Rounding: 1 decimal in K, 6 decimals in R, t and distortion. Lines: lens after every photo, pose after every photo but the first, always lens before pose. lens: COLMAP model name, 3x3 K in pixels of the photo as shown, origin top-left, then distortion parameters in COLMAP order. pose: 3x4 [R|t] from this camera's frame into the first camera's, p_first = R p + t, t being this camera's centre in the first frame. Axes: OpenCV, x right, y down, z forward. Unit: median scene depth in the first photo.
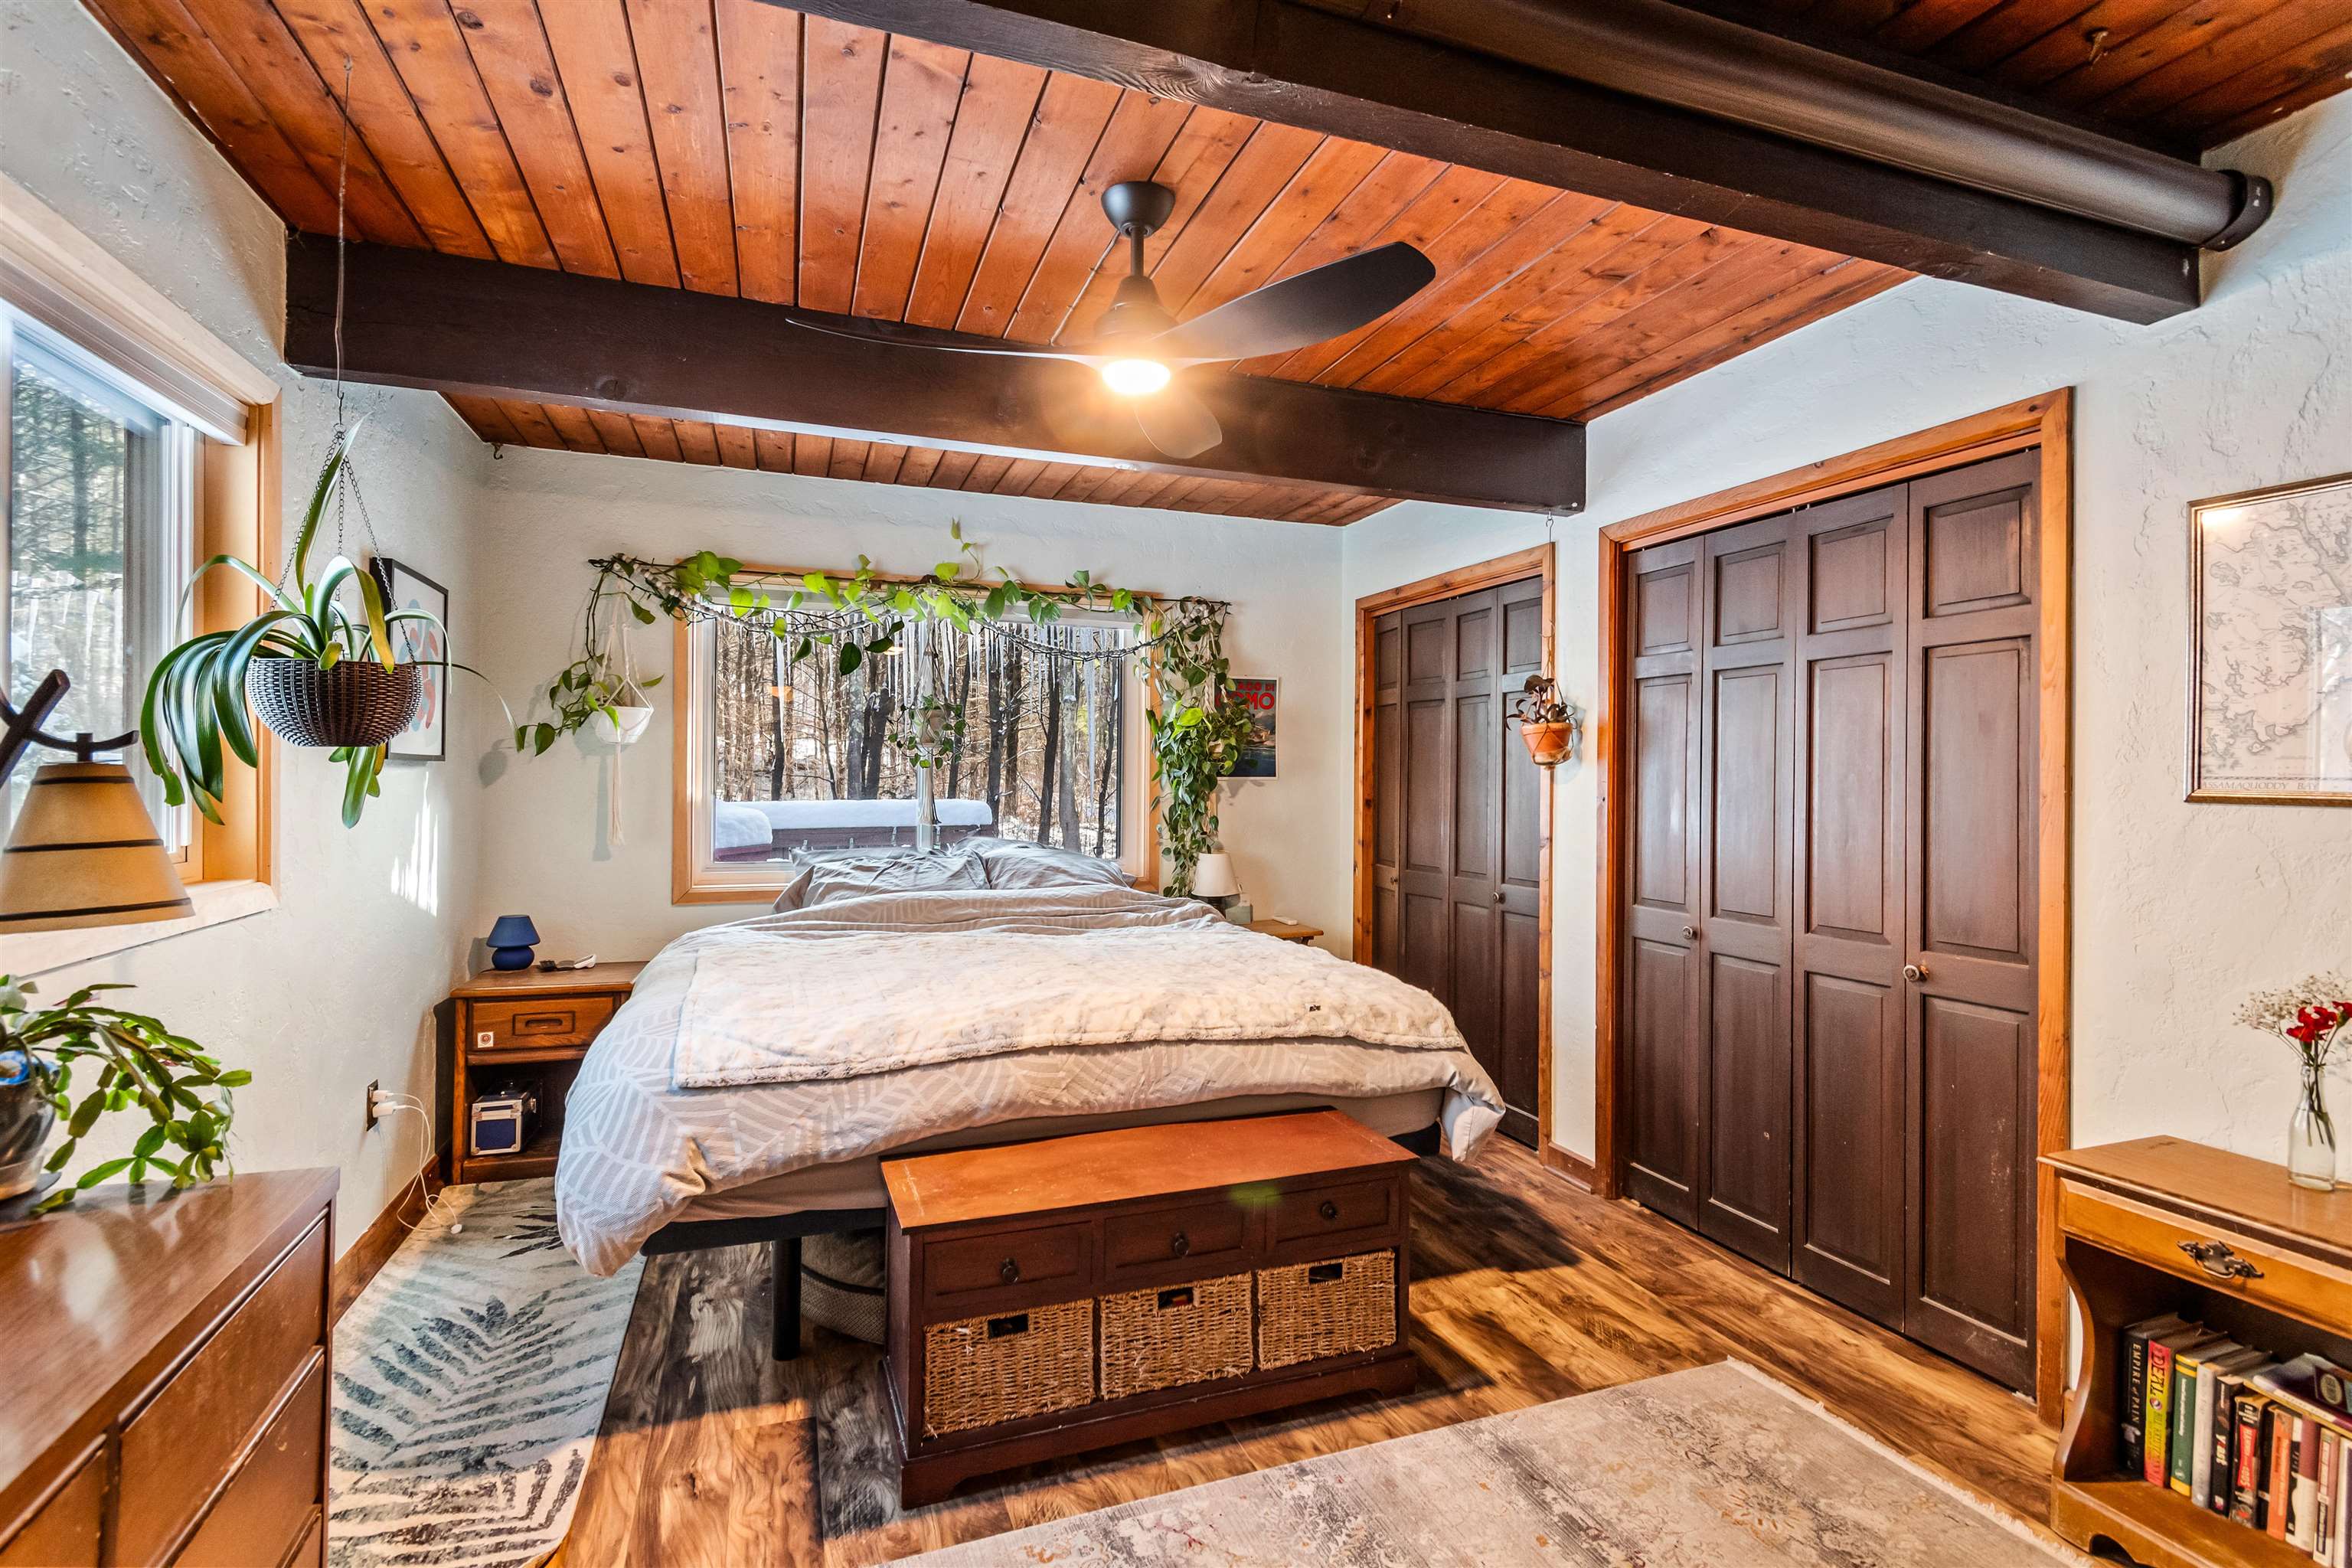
lens RADIAL K [[1114.8, 0, 1160.7], [0, 1114.8, 780.2], [0, 0, 1]] dist [0.004797, -0.003586]
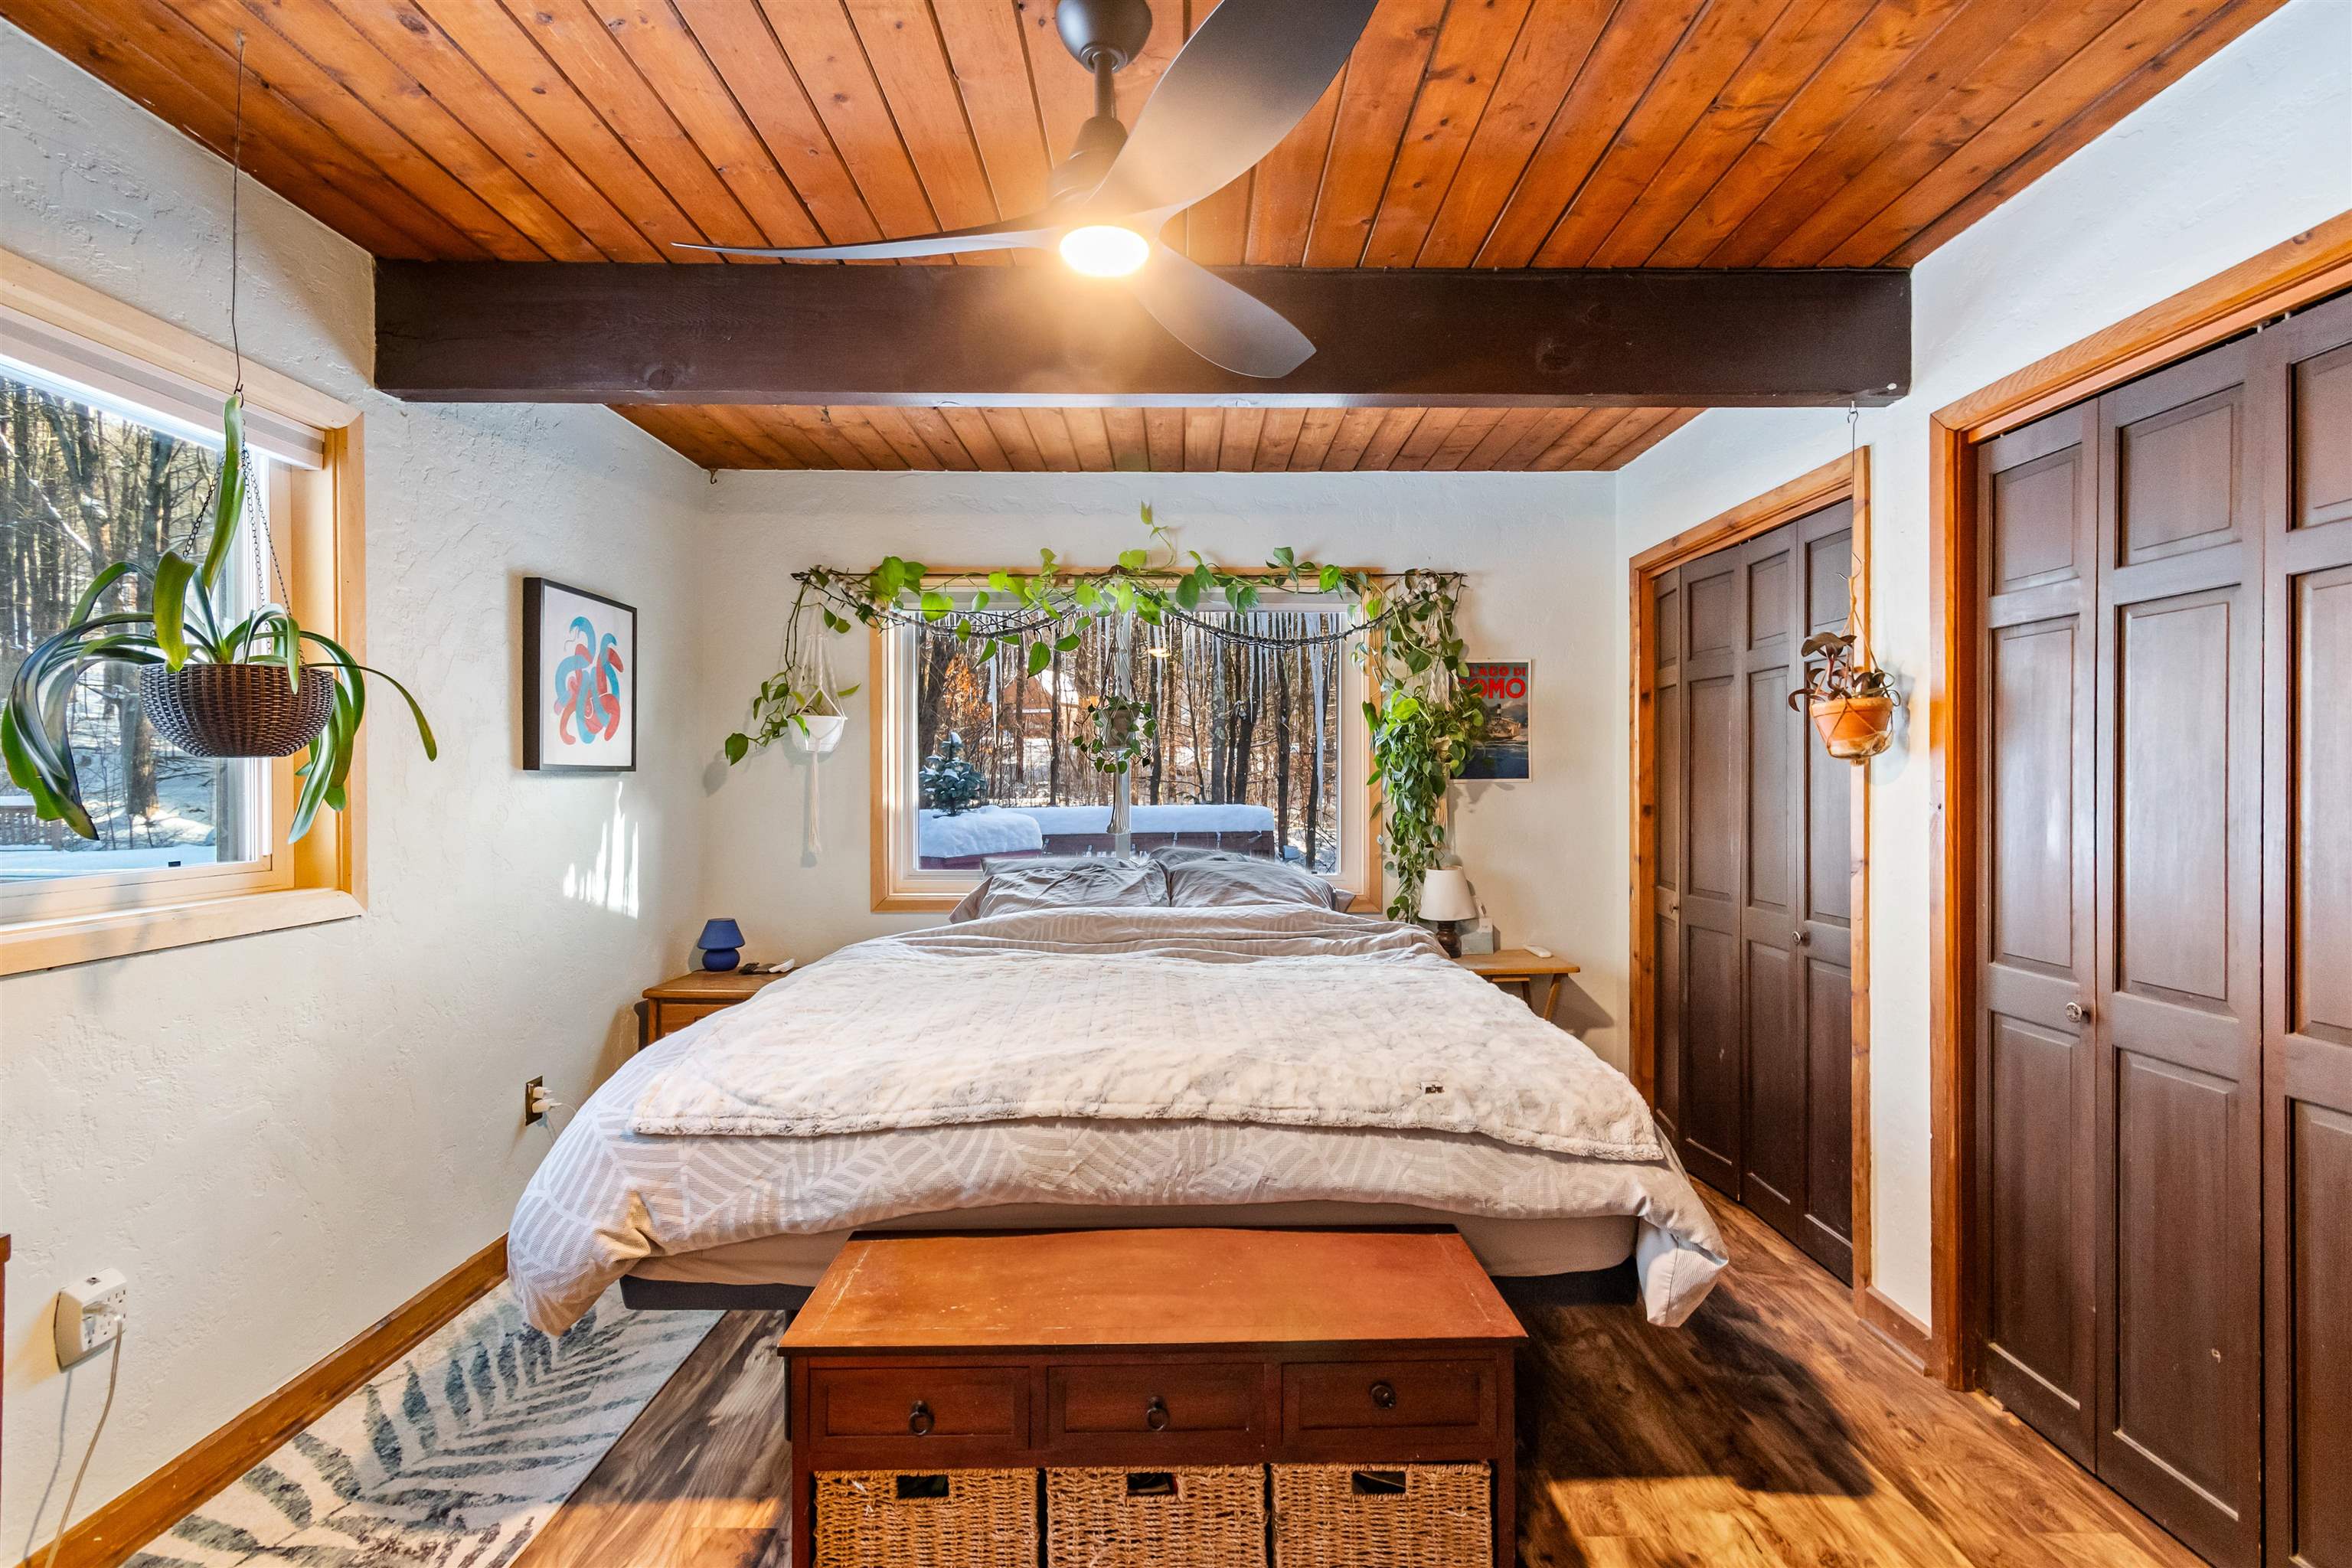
lens RADIAL K [[1068.3, 0, 1192.0], [0, 1068.3, 784.4], [0, 0, 1]] dist [0.004922, -0.002296]
pose [[0.942608, -0.008105, -0.333802, 0.200217], [0.008129, 0.999966, -0.001324, 0.000635], [0.333802, -0.001466, 0.942642, 0.244113]]
